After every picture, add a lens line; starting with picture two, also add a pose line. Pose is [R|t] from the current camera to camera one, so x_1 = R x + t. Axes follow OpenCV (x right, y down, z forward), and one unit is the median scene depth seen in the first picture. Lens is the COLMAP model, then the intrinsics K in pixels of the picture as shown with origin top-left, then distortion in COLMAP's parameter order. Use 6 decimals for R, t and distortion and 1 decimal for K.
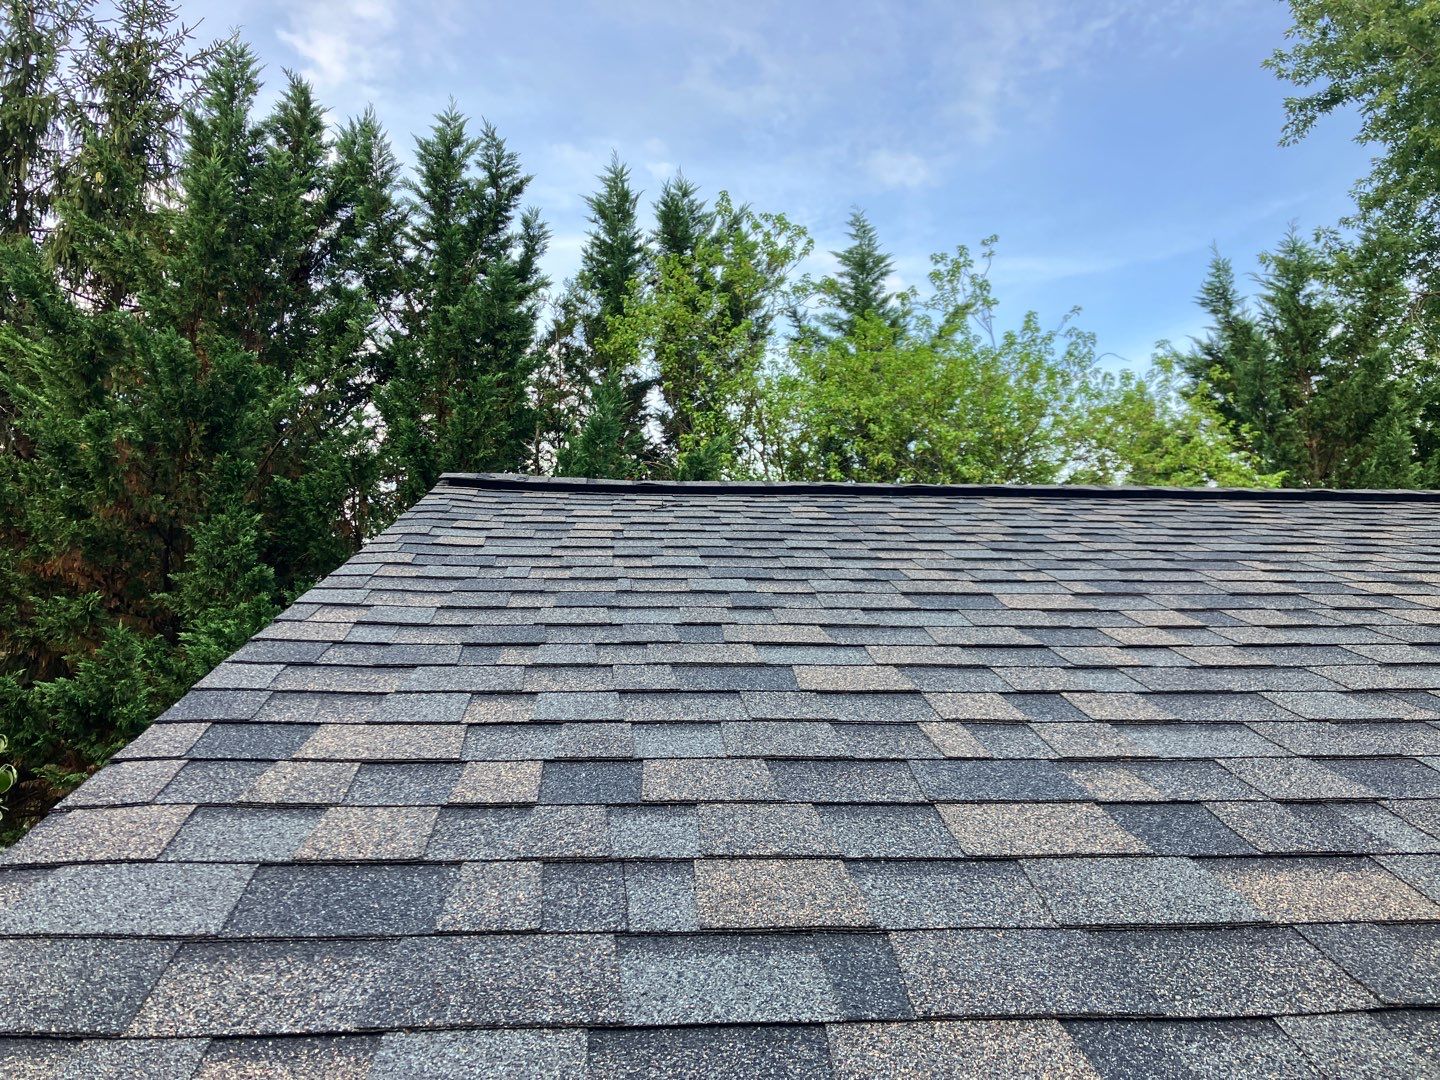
lens RADIAL K [[1149.5, 0, 721.5], [0, 1149.5, 522.3], [0, 0, 1]] dist [0.046394, -0.055840]
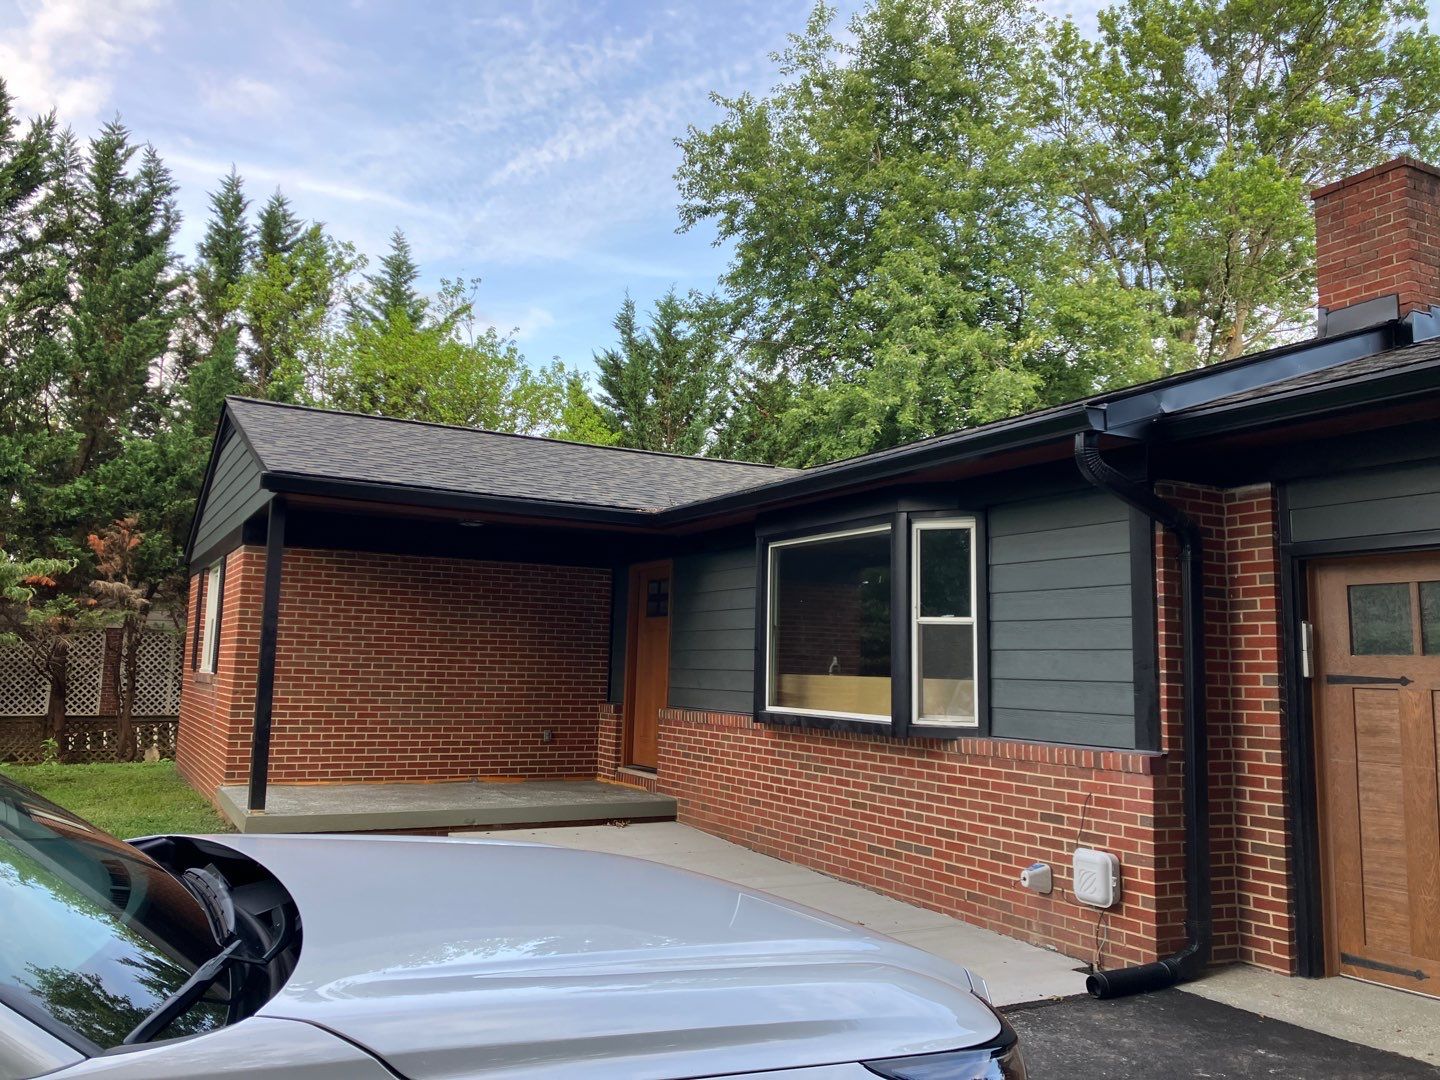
lens RADIAL K [[1149.5, 0, 721.5], [0, 1149.5, 522.3], [0, 0, 1]] dist [0.046394, -0.055840]
pose [[0.911669, 0.080659, 0.402932, -0.079572], [-0.098453, 0.994862, 0.023606, 0.031852], [-0.398958, -0.061191, 0.914925, -0.606274]]
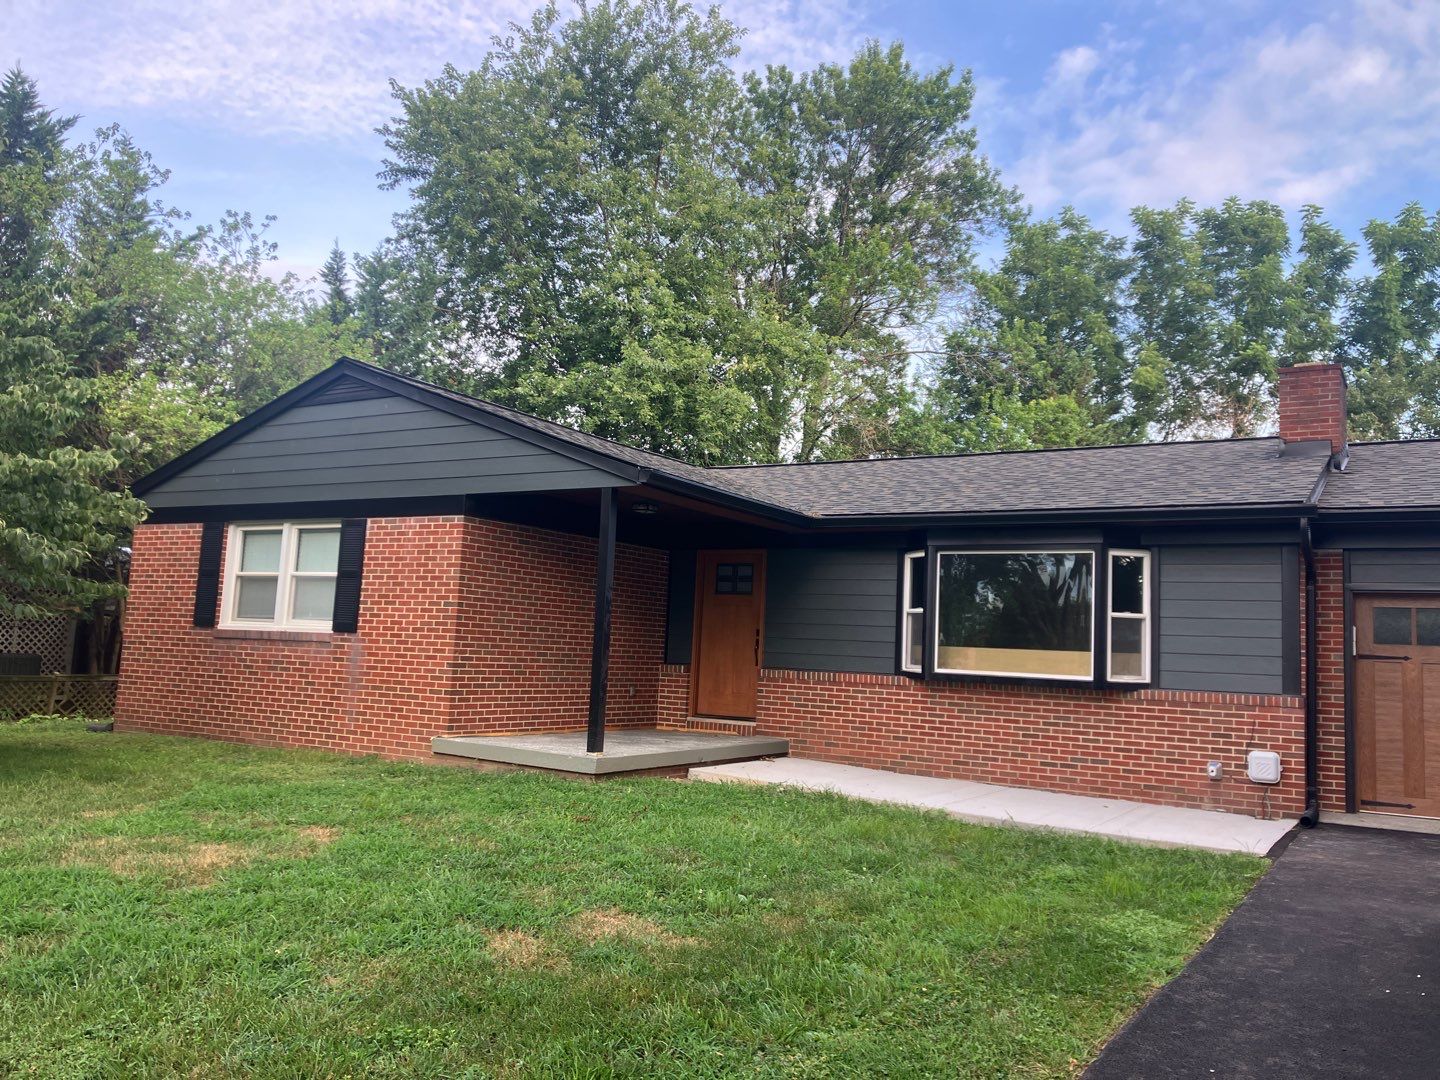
lens RADIAL K [[1142.3, 0, 741.8], [0, 1142.3, 539.5], [0, 0, 1]] dist [0.074532, -0.130940]
pose [[0.572924, 0.113318, 0.811737, -0.538935], [-0.182991, 0.983081, -0.008083, 0.076880], [-0.798920, -0.143910, 0.583967, -0.441621]]
